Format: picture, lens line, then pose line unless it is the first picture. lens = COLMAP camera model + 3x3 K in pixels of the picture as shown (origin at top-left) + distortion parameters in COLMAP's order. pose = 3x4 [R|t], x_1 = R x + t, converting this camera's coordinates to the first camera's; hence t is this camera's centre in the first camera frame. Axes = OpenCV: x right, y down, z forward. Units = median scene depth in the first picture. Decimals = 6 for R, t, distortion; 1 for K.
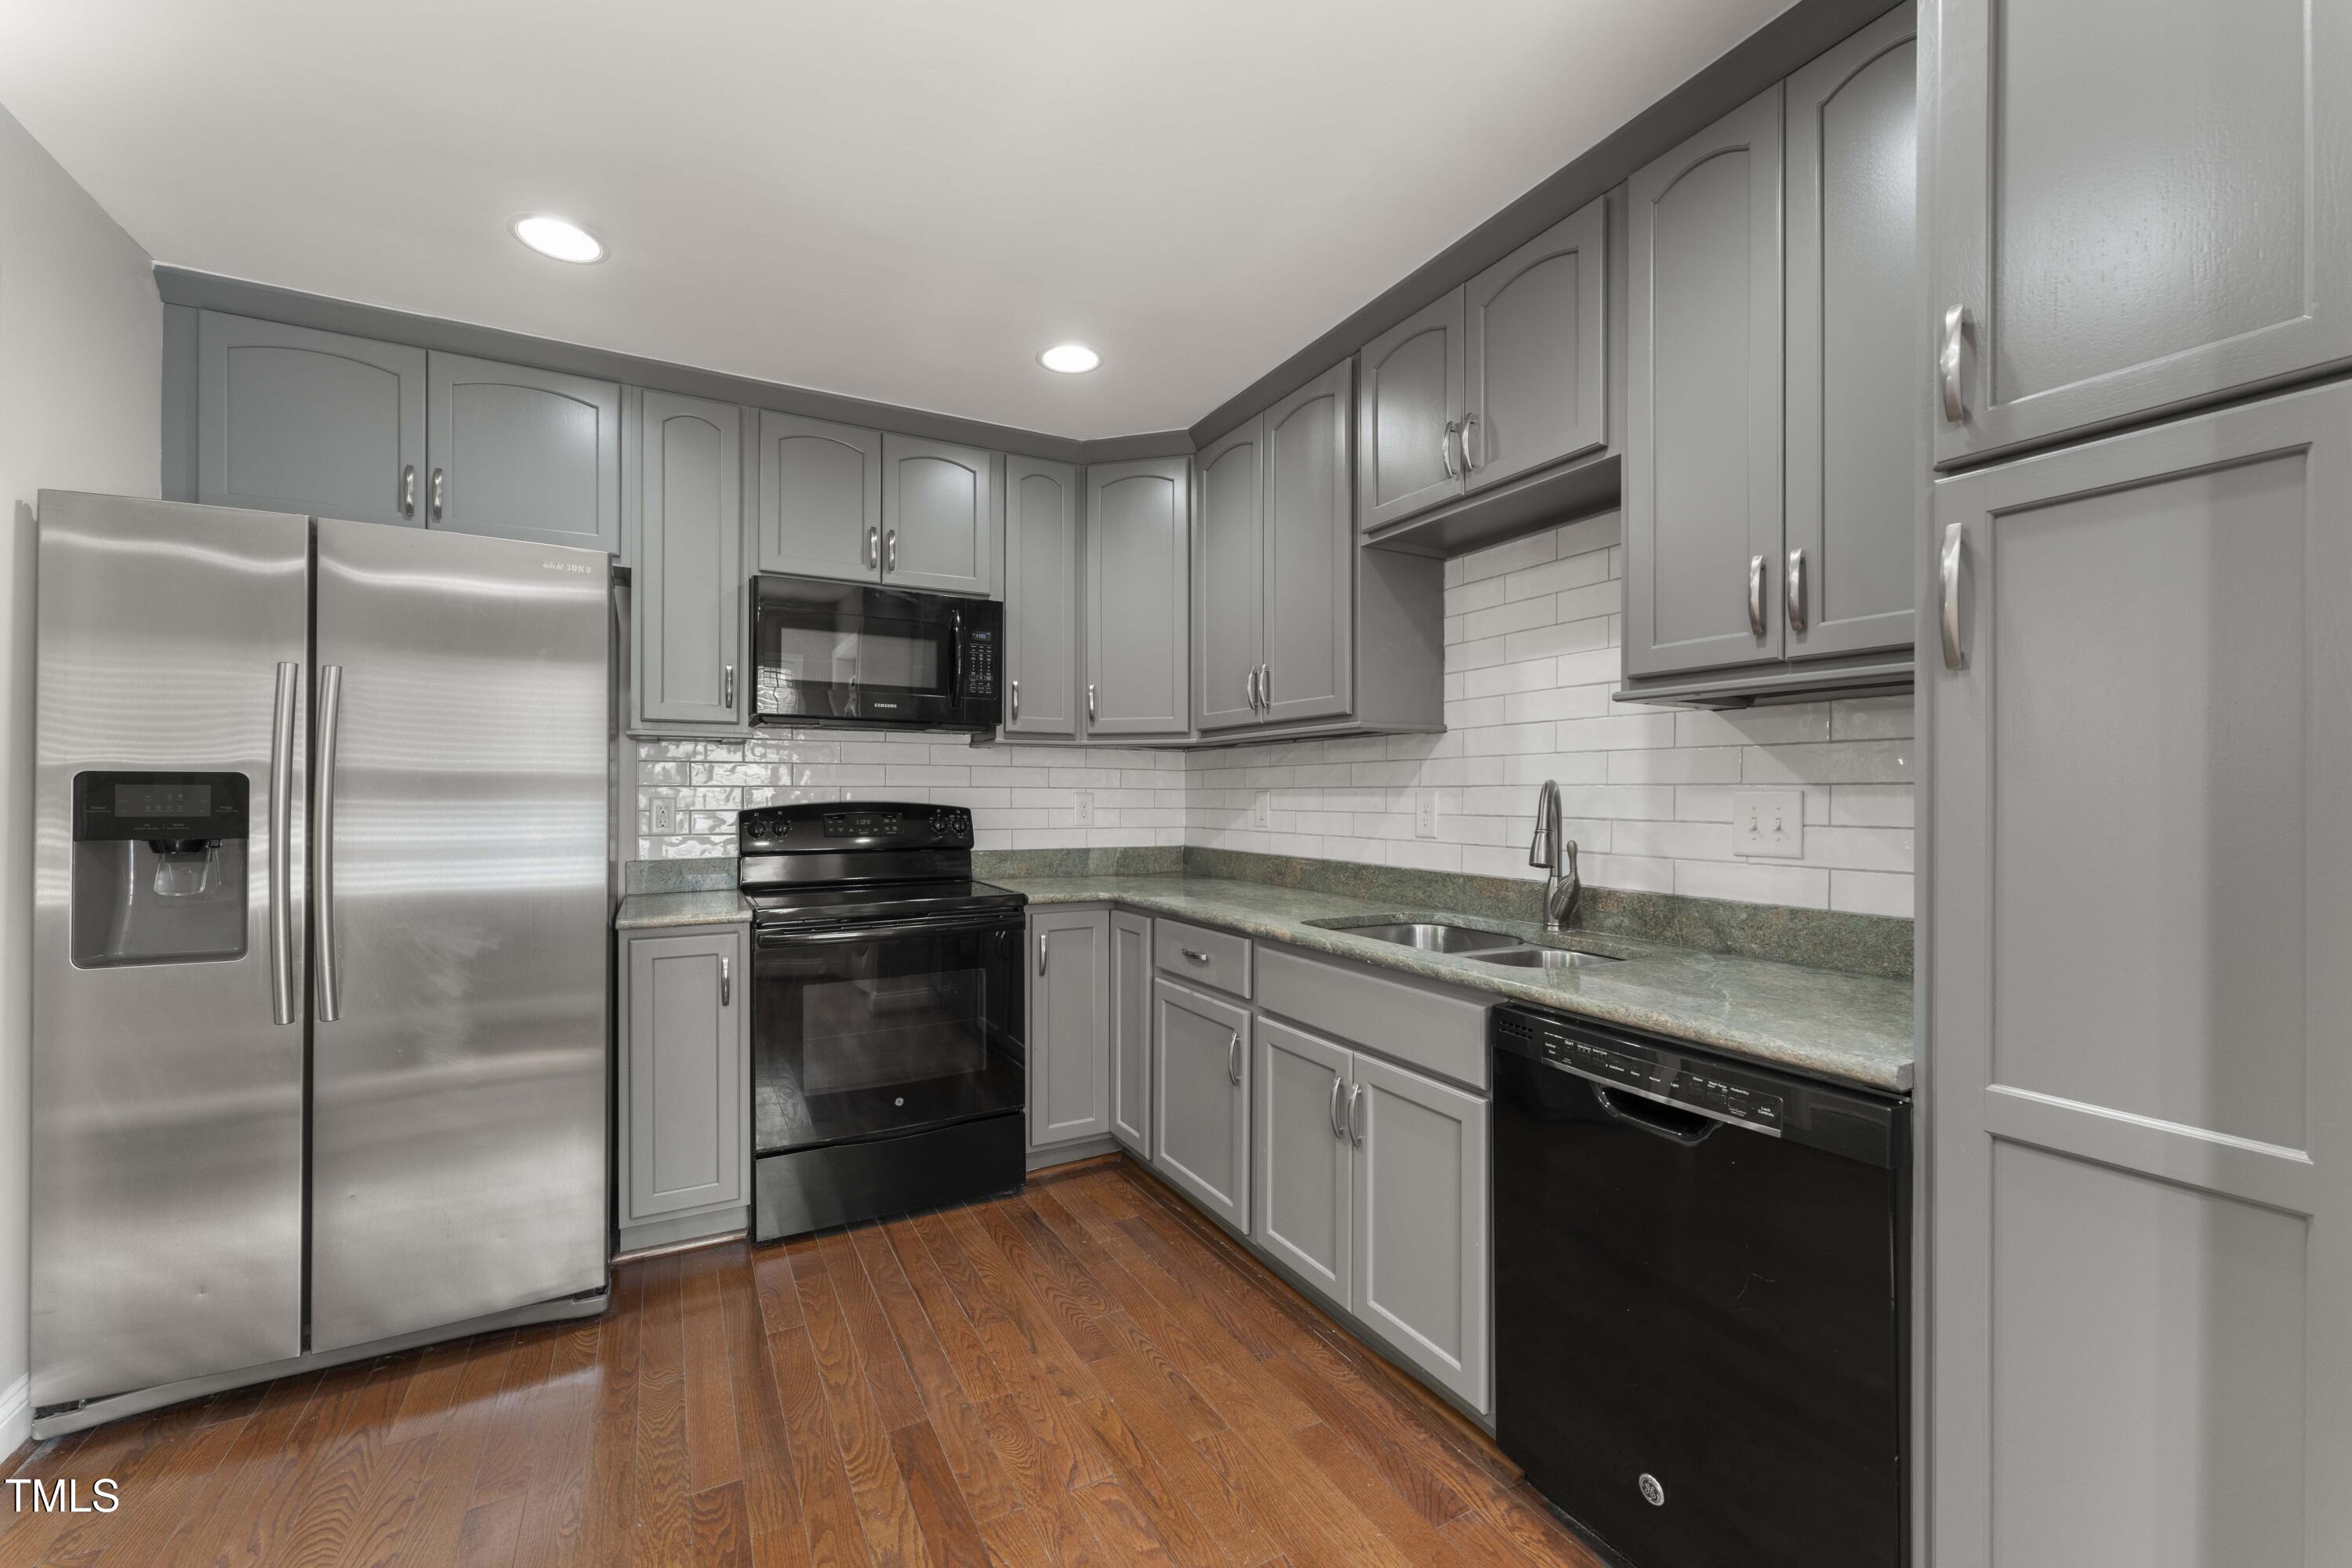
lens RADIAL K [[952.9, 0, 1182.0], [0, 952.9, 791.5], [0, 0, 1]] dist [-0.000962, 0.000812]
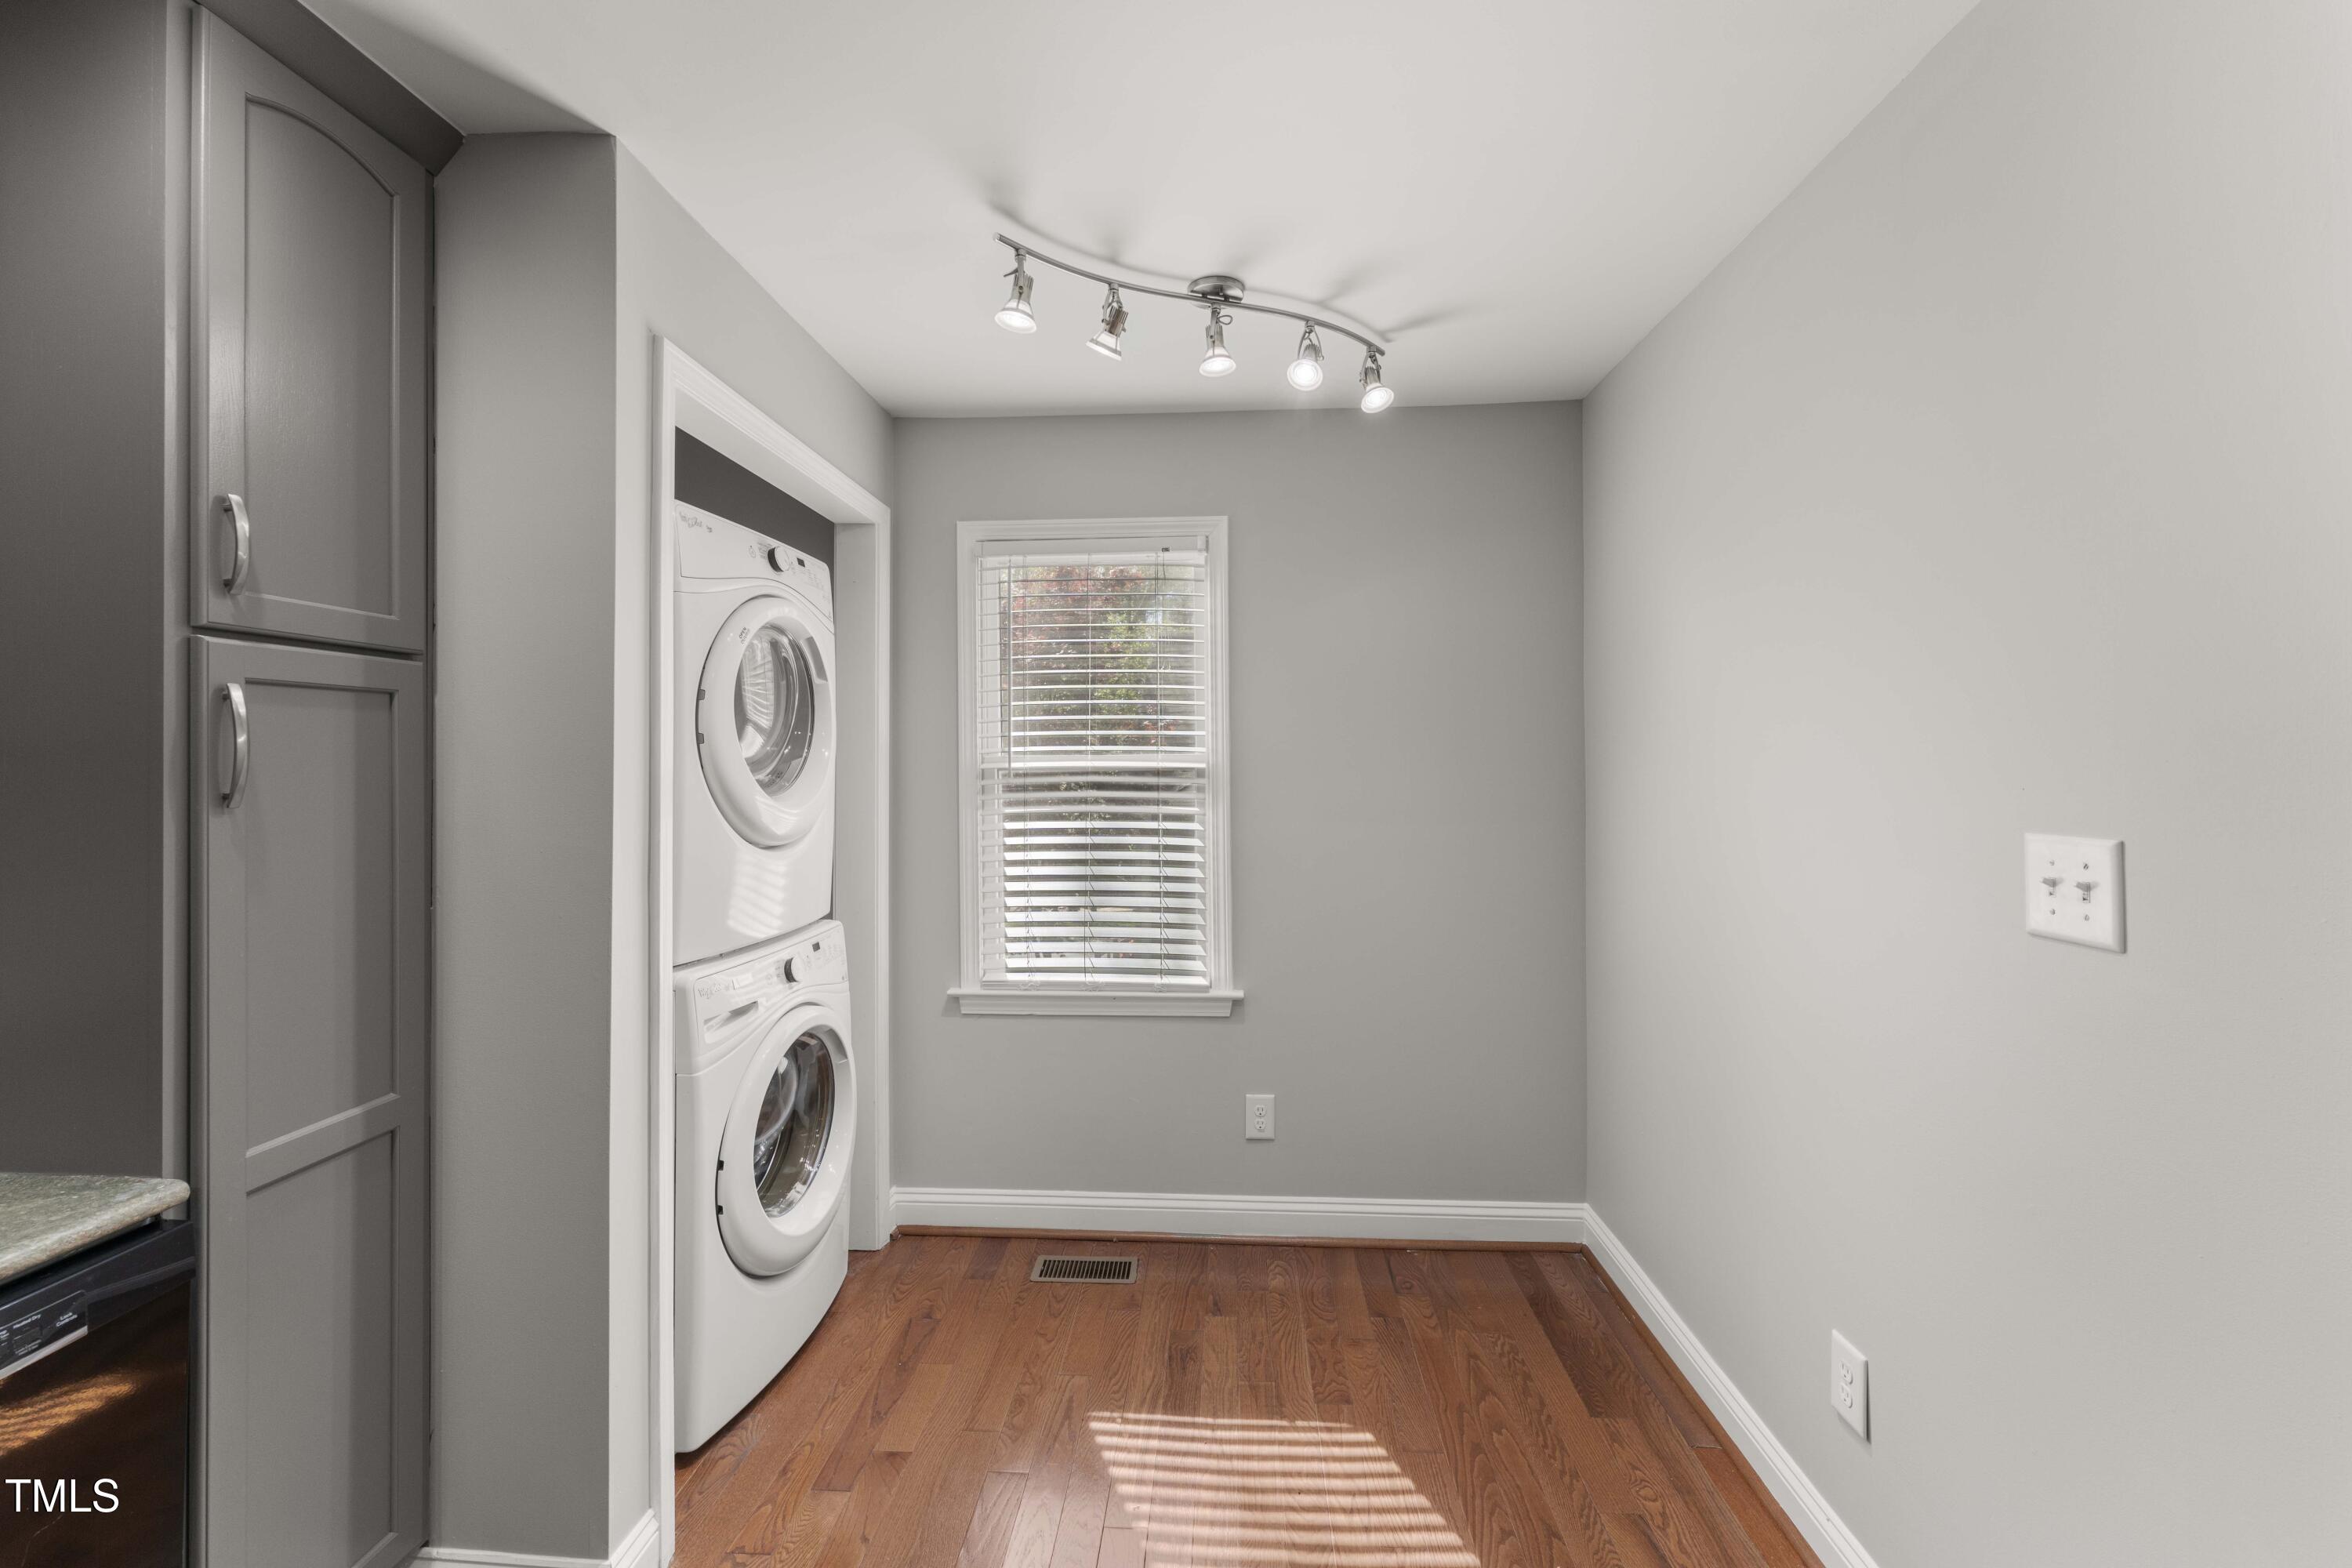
lens RADIAL K [[952.9, 0, 1184.8], [0, 952.9, 749.8], [0, 0, 1]] dist [-0.000962, 0.000812]
pose [[-0.849362, -0.000879, 0.527810, -0.338189], [-0.007474, 0.999918, -0.010362, -0.084512], [-0.527757, -0.012746, -0.849300, 0.592494]]
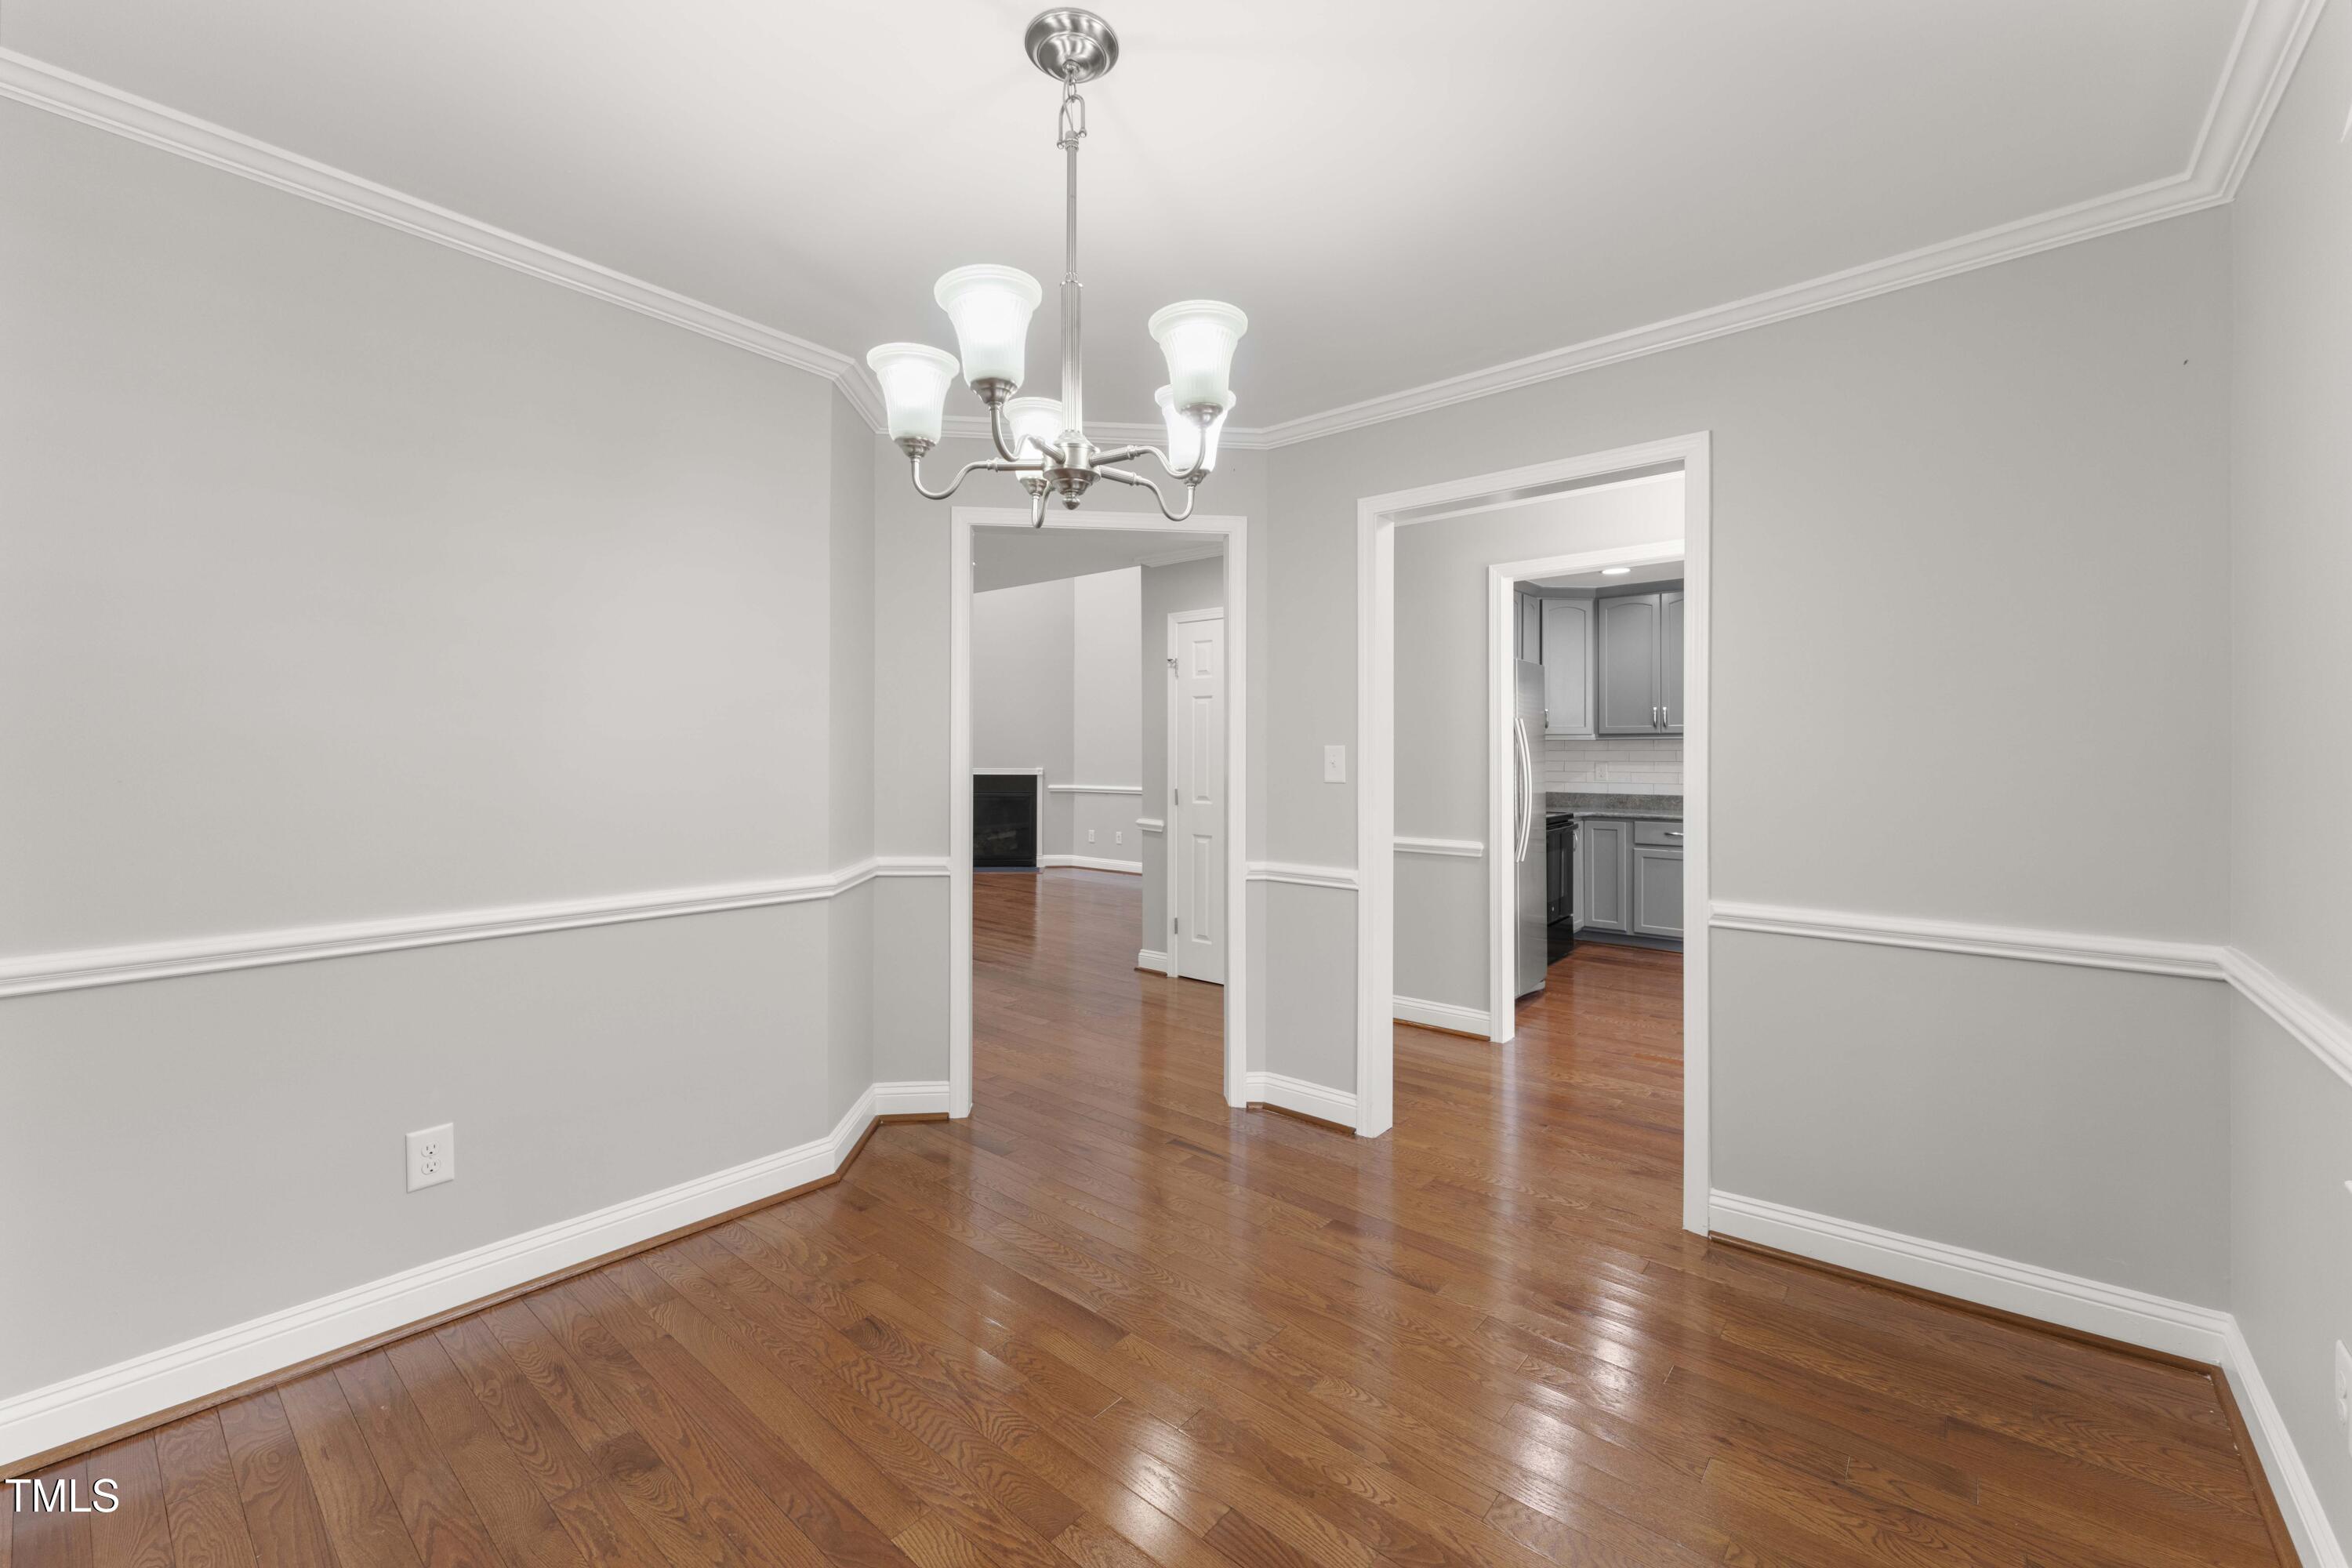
lens RADIAL K [[952.9, 0, 1160.3], [0, 952.9, 754.8], [0, 0, 1]] dist [-0.000962, 0.000812]
pose [[0.930484, -0.005893, 0.366285, -2.091662], [0.001744, 0.999931, 0.011656, -0.057292], [-0.366328, -0.010207, 0.930430, -0.746429]]
